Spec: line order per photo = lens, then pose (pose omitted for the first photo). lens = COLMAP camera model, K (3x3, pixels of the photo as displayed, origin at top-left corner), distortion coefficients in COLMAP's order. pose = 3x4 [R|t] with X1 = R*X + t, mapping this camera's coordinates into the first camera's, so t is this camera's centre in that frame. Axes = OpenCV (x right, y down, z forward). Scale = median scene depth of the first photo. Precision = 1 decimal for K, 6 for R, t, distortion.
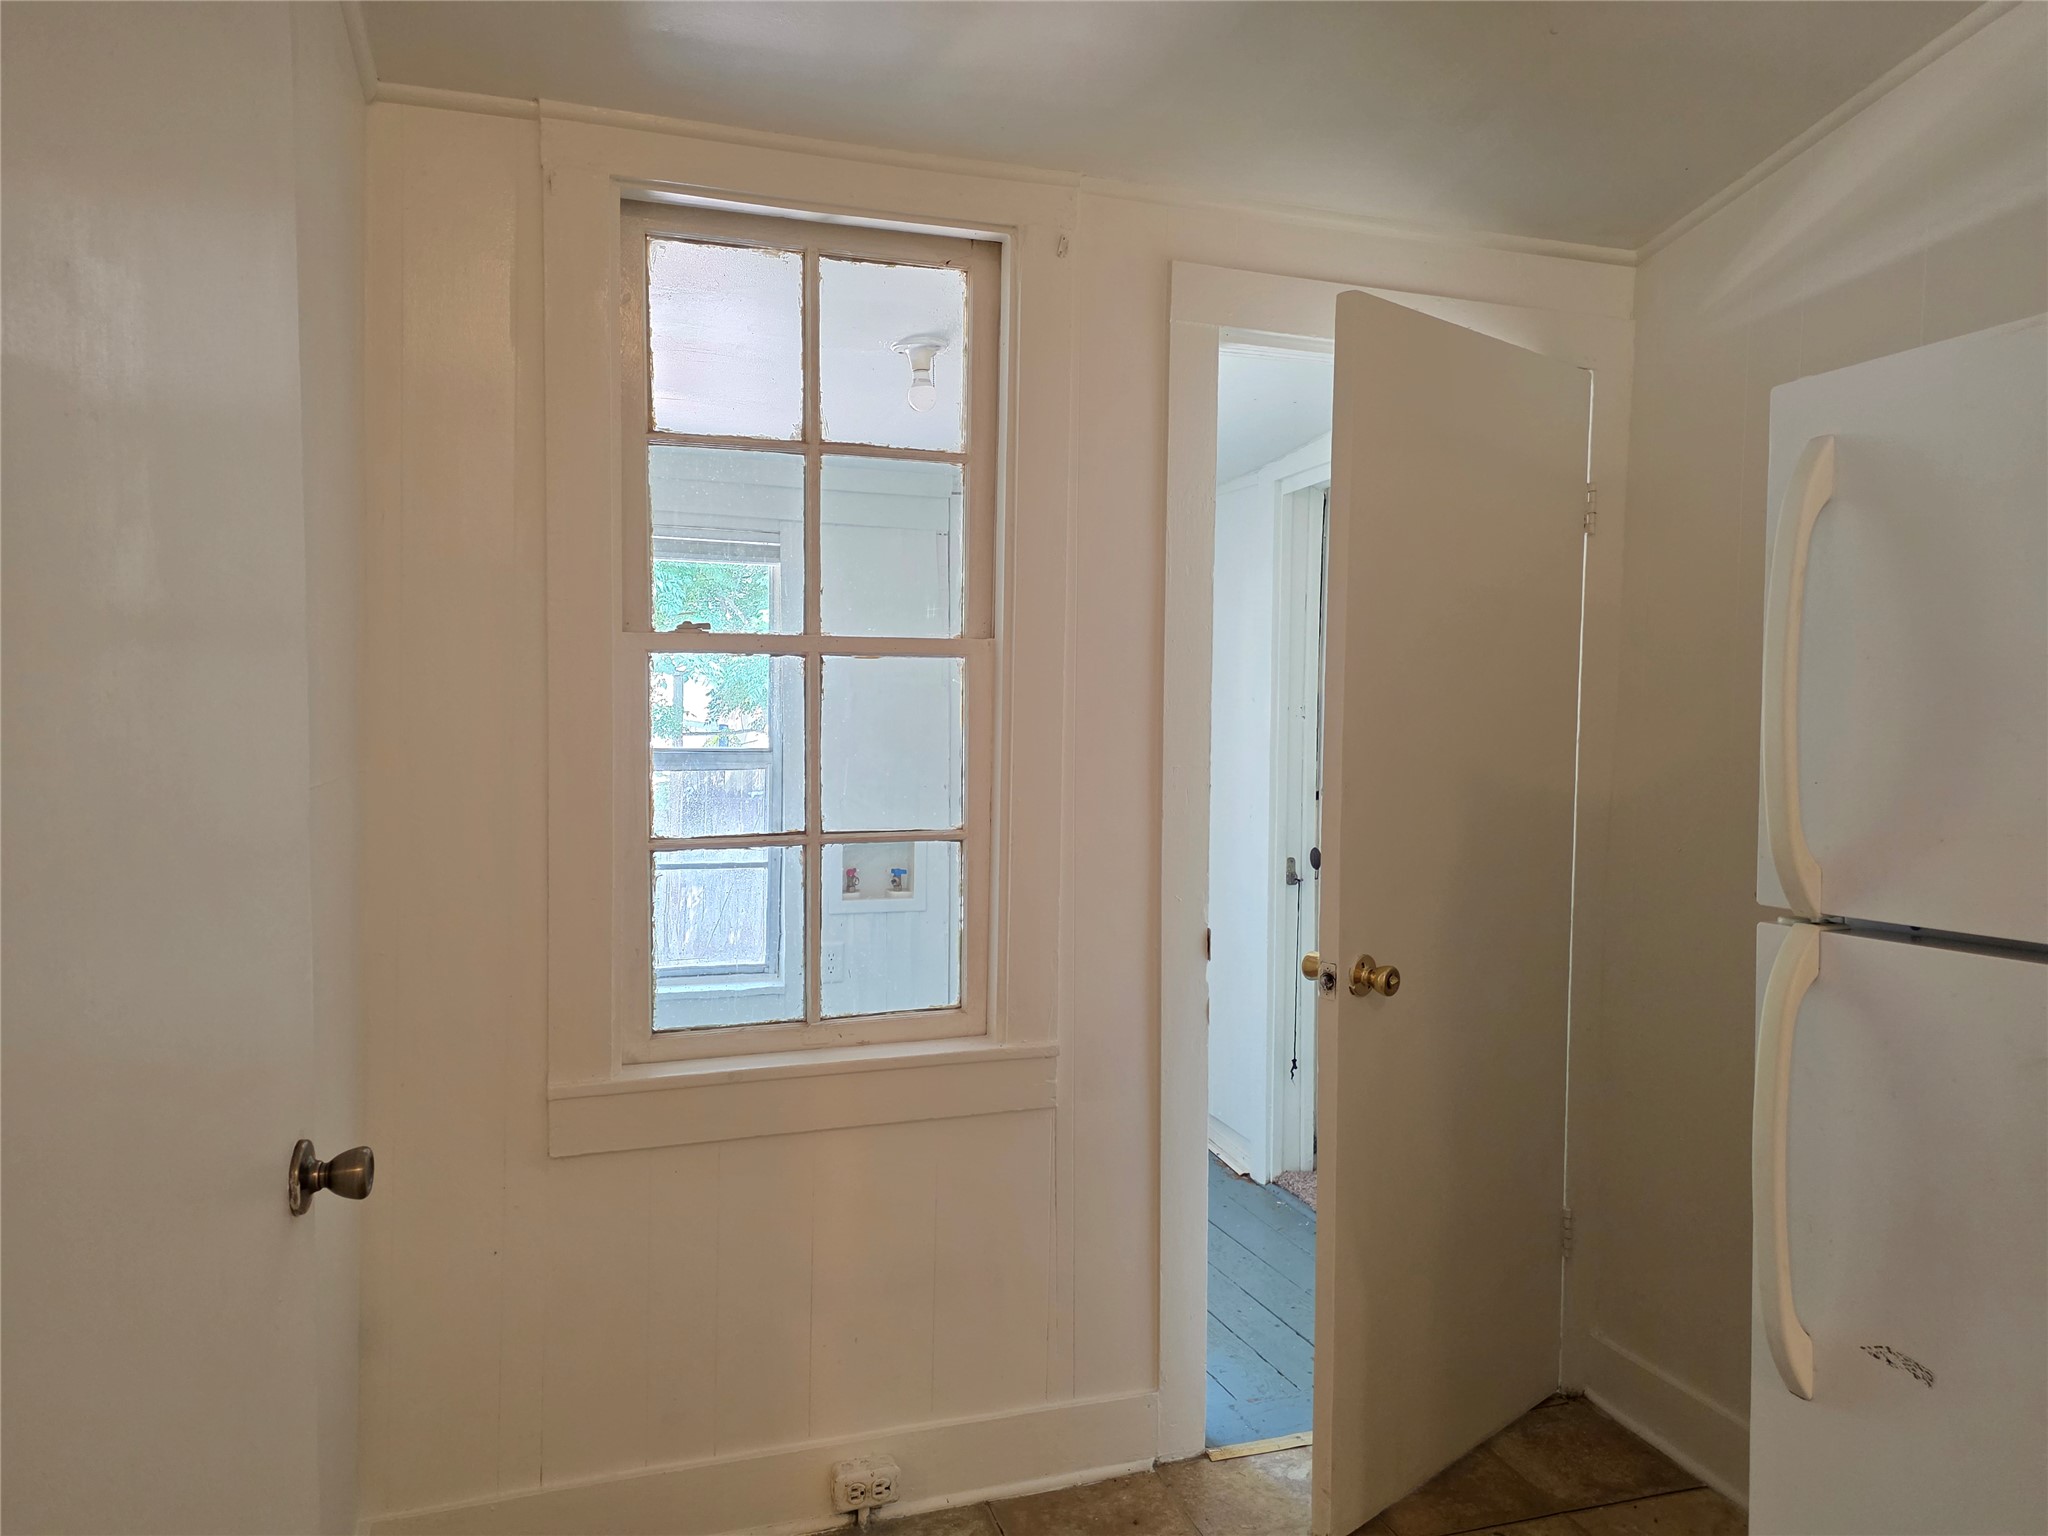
lens RADIAL K [[1363.6, 0, 1022.9], [0, 1363.6, 769.7], [0, 0, 1]] dist [0.063549, -0.008459]
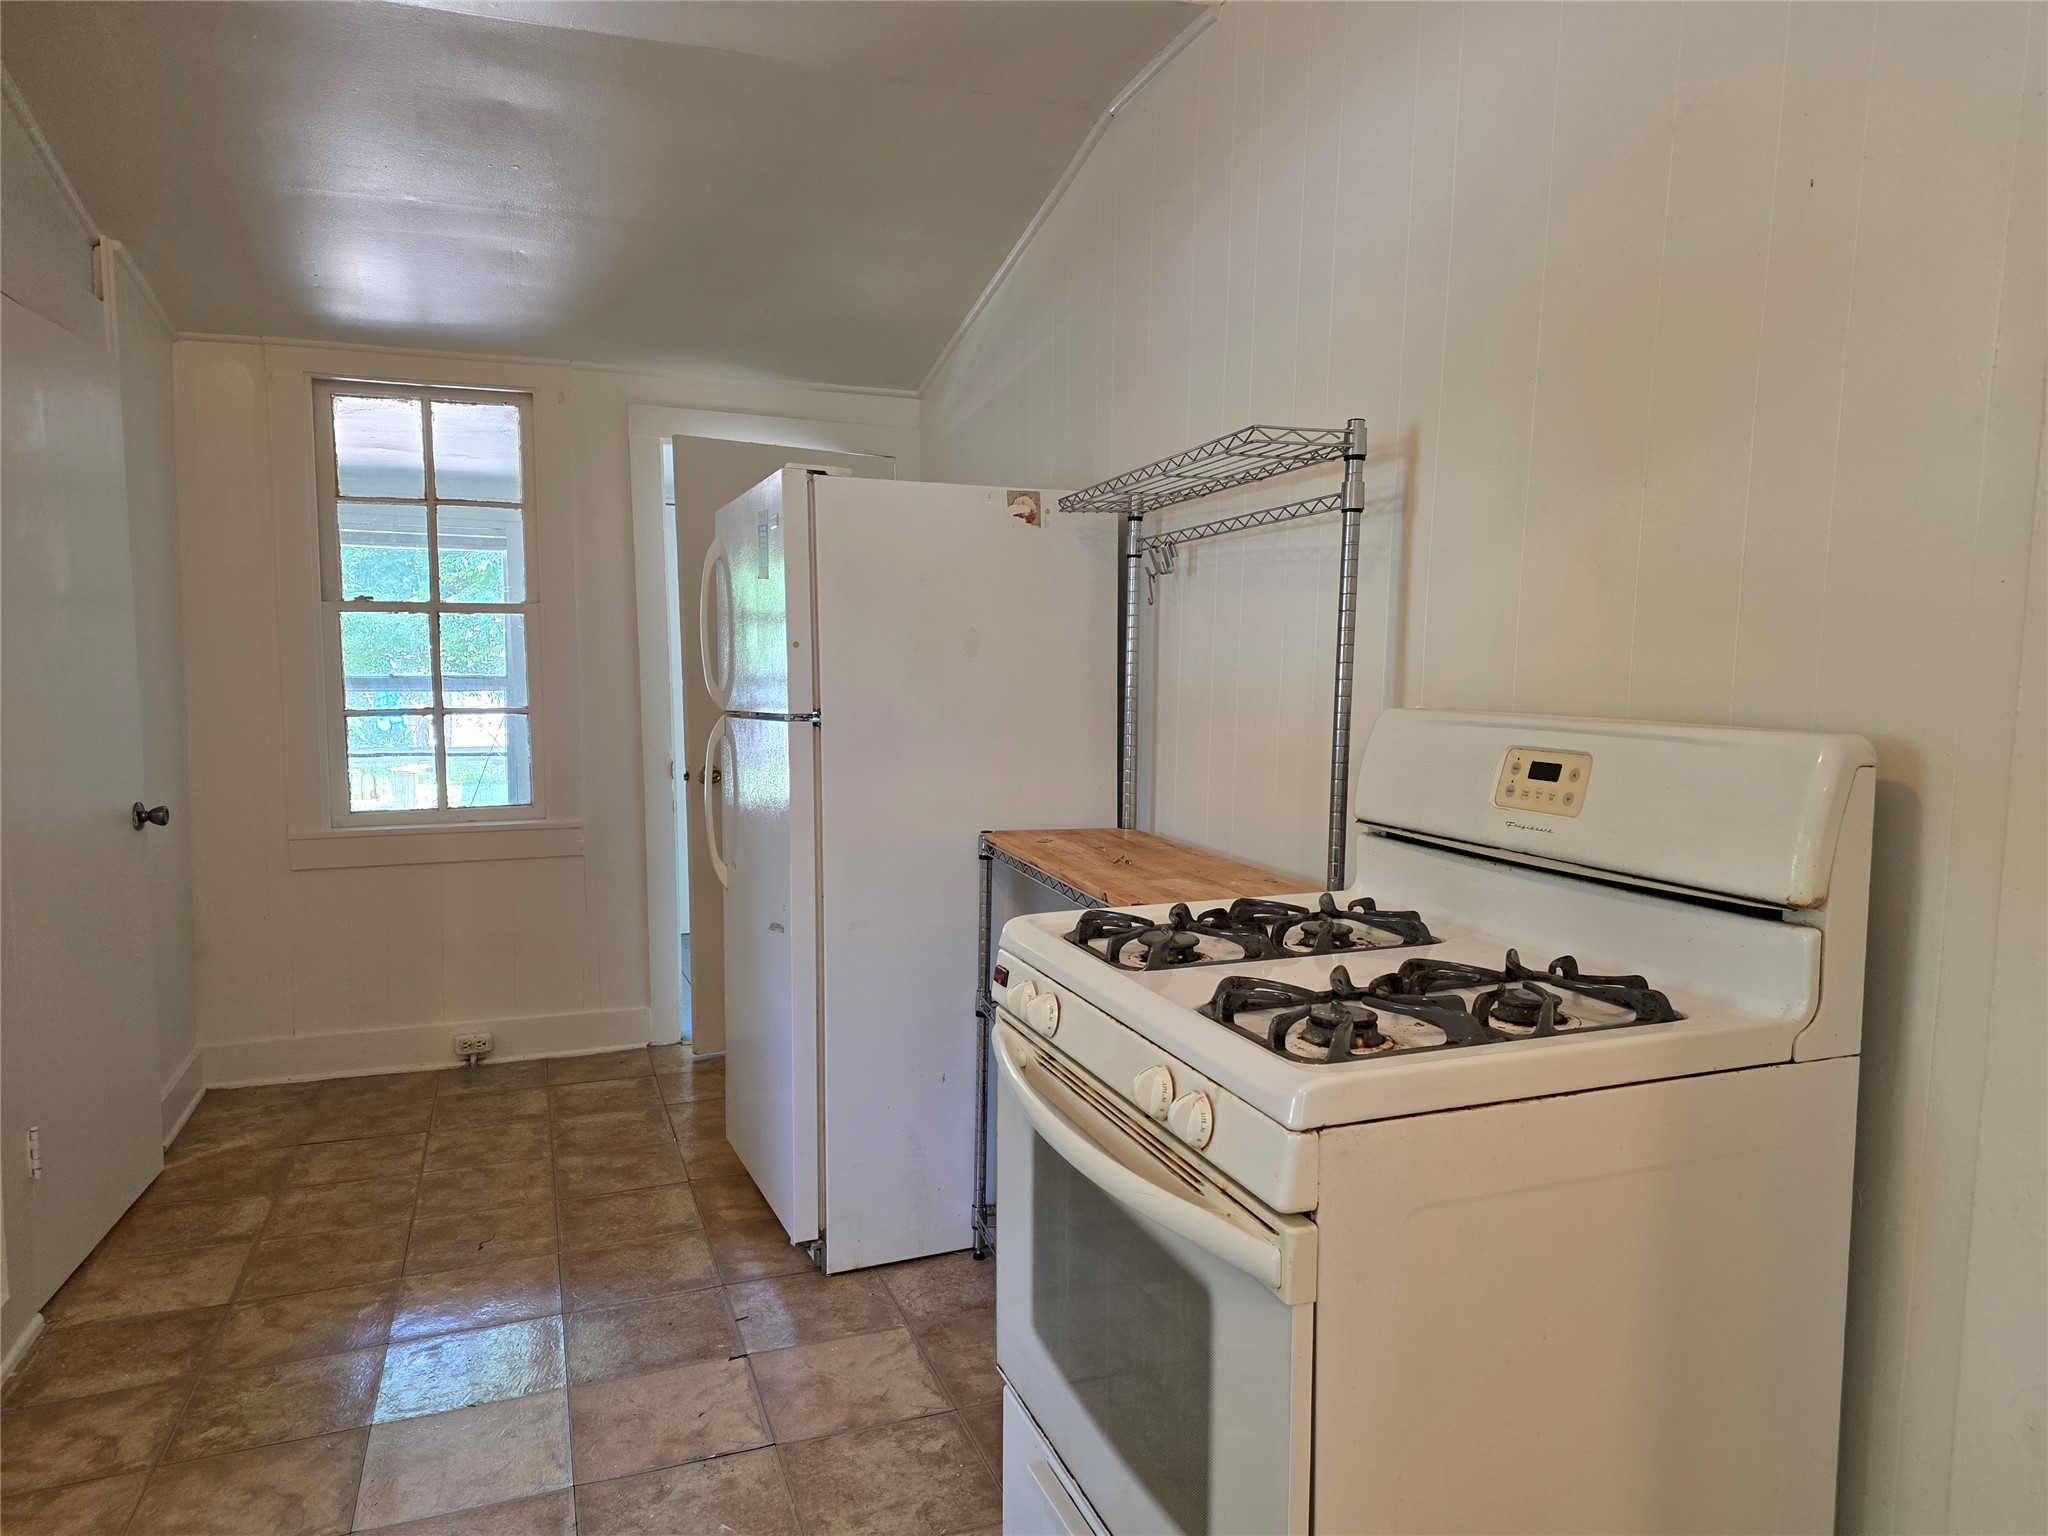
lens RADIAL K [[1363.6, 0, 1029.0], [0, 1363.6, 766.0], [0, 0, 1]] dist [0.063549, -0.008459]
pose [[0.999115, -0.011284, 0.040516, 0.590043], [0.010074, 0.999500, 0.029958, 0.079205], [-0.040834, -0.029523, 0.998730, -0.948351]]
